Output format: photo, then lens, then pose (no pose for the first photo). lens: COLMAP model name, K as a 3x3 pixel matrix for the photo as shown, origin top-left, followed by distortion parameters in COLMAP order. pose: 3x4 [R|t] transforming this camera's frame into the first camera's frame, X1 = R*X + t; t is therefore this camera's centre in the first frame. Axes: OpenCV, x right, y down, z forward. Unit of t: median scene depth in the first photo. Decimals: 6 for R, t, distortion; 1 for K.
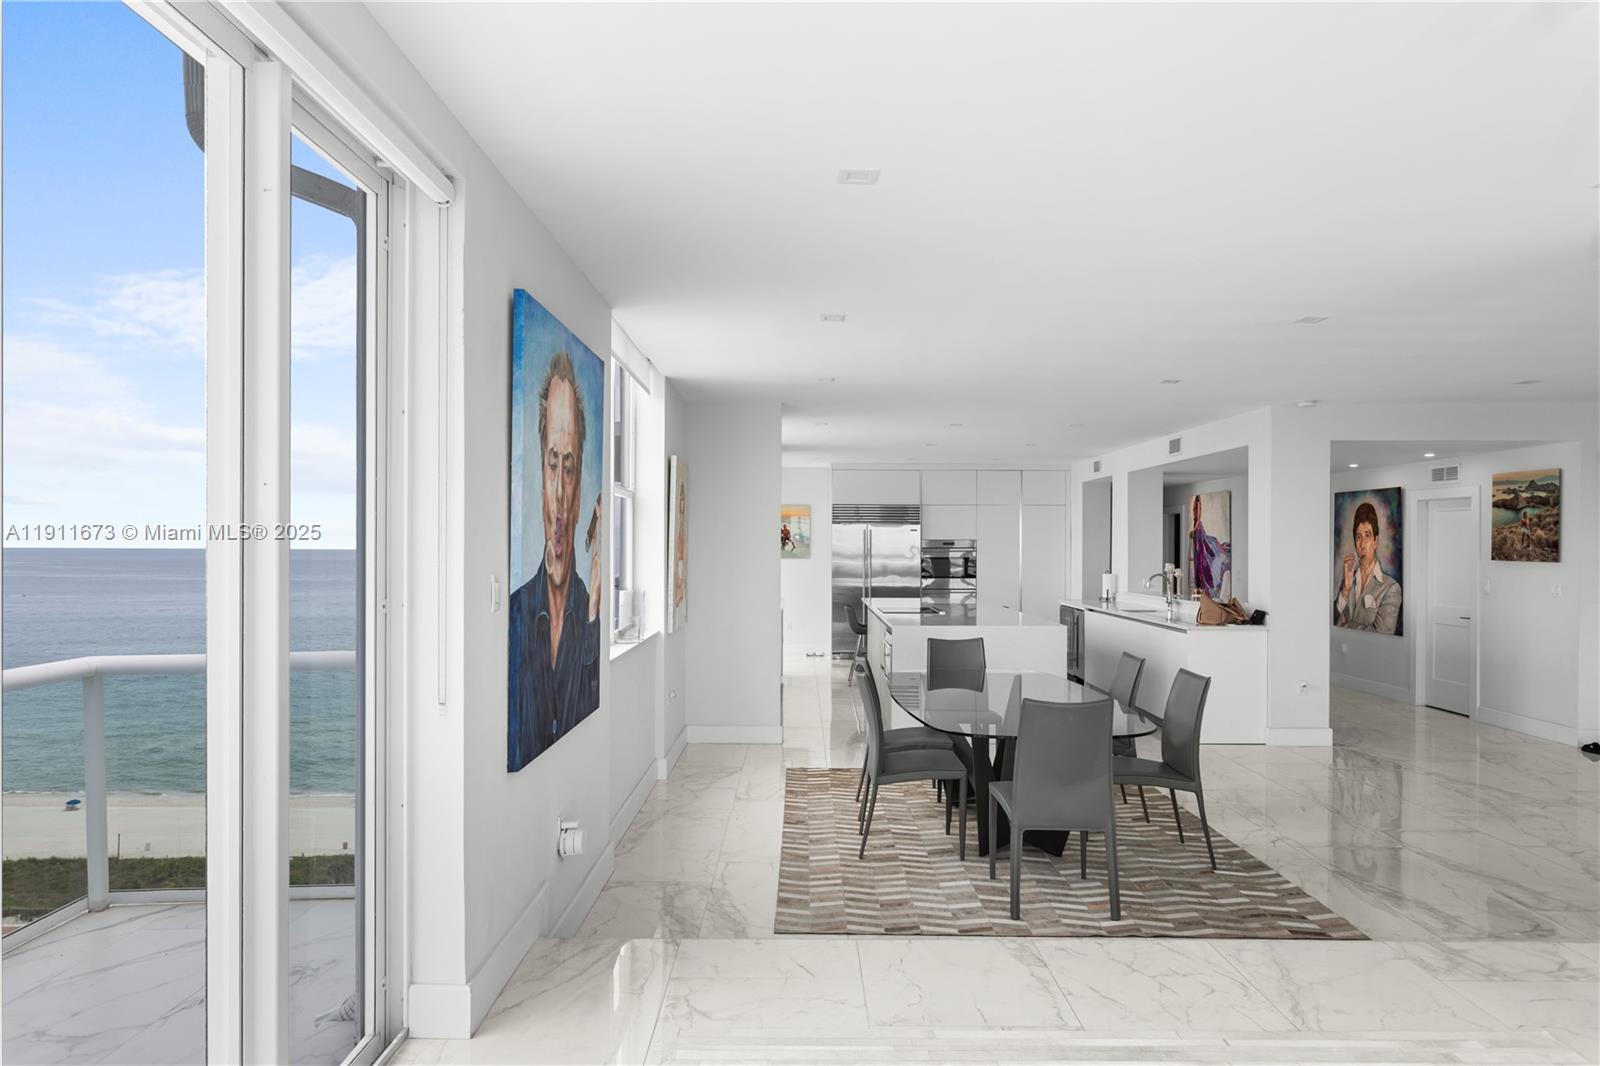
lens RADIAL K [[1031.4, 0, 802.5], [0, 1031.4, 555.4], [0, 0, 1]] dist [0.006510, 0.001082]
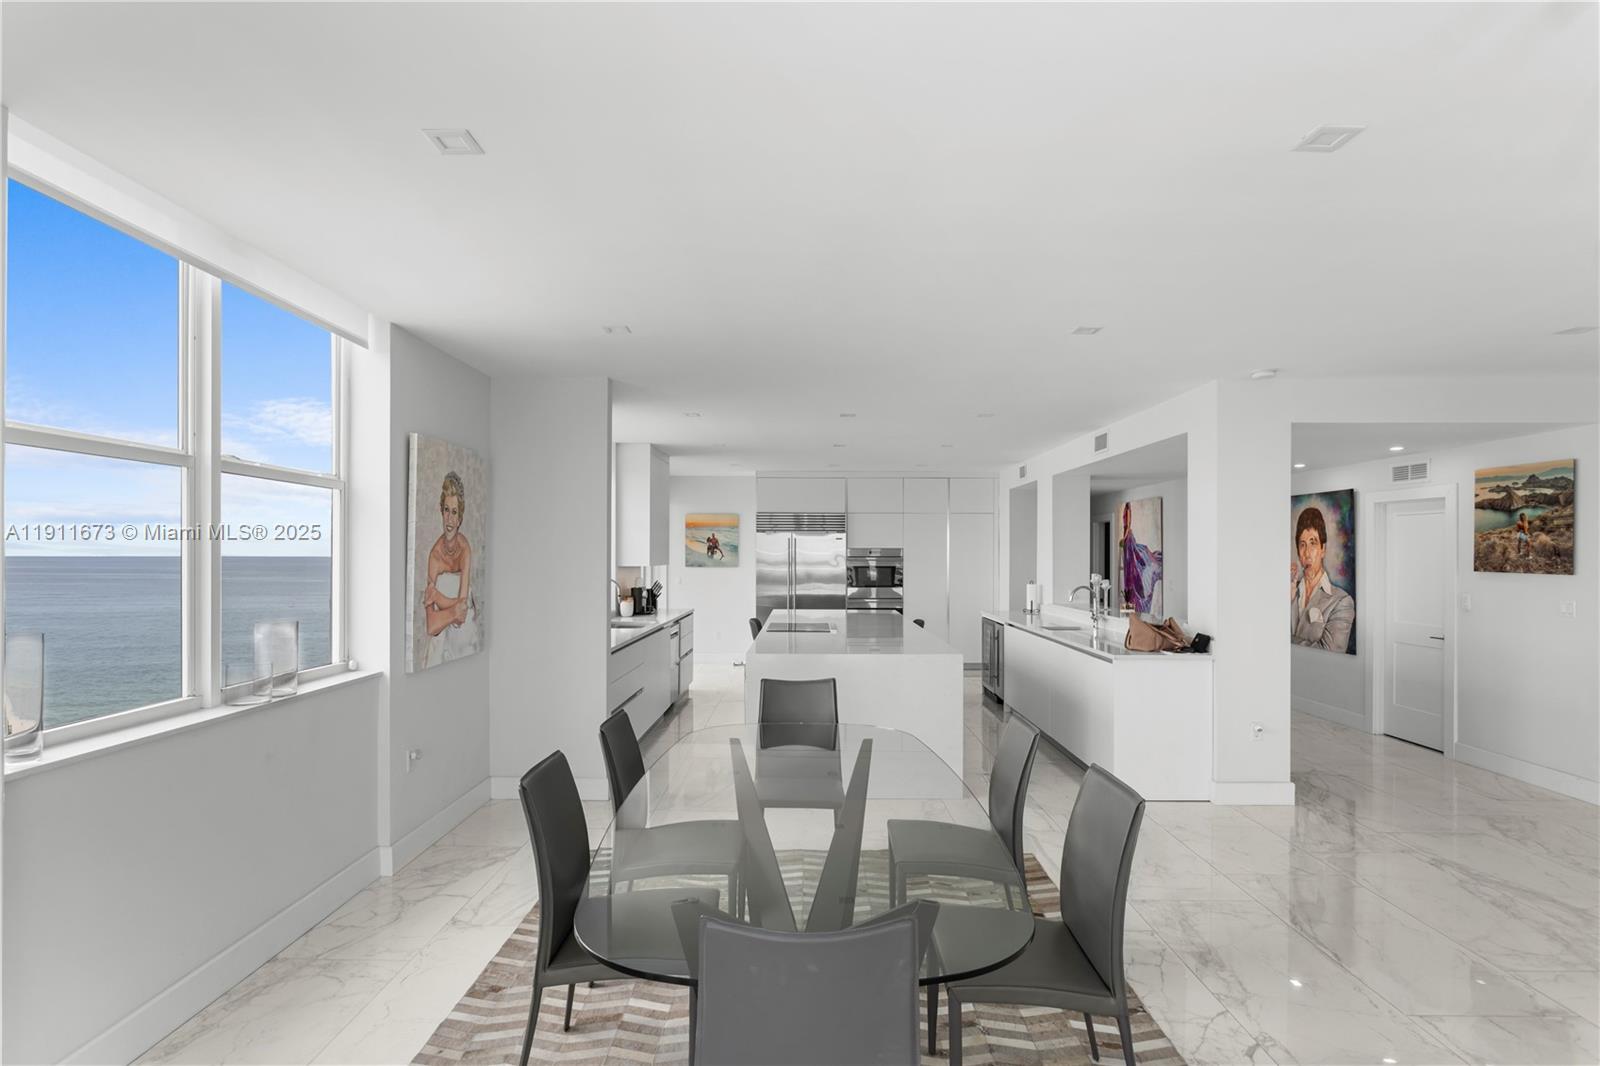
lens RADIAL K [[821.3, 0, 805.6], [0, 821.3, 560.3], [0, 0, 1]] dist [-0.001079, 0.000355]
pose [[0.999943, -0.000415, -0.010629, 0.110038], [0.000393, 0.999998, -0.002014, -0.002852], [0.010629, 0.002010, 0.999941, 0.280869]]
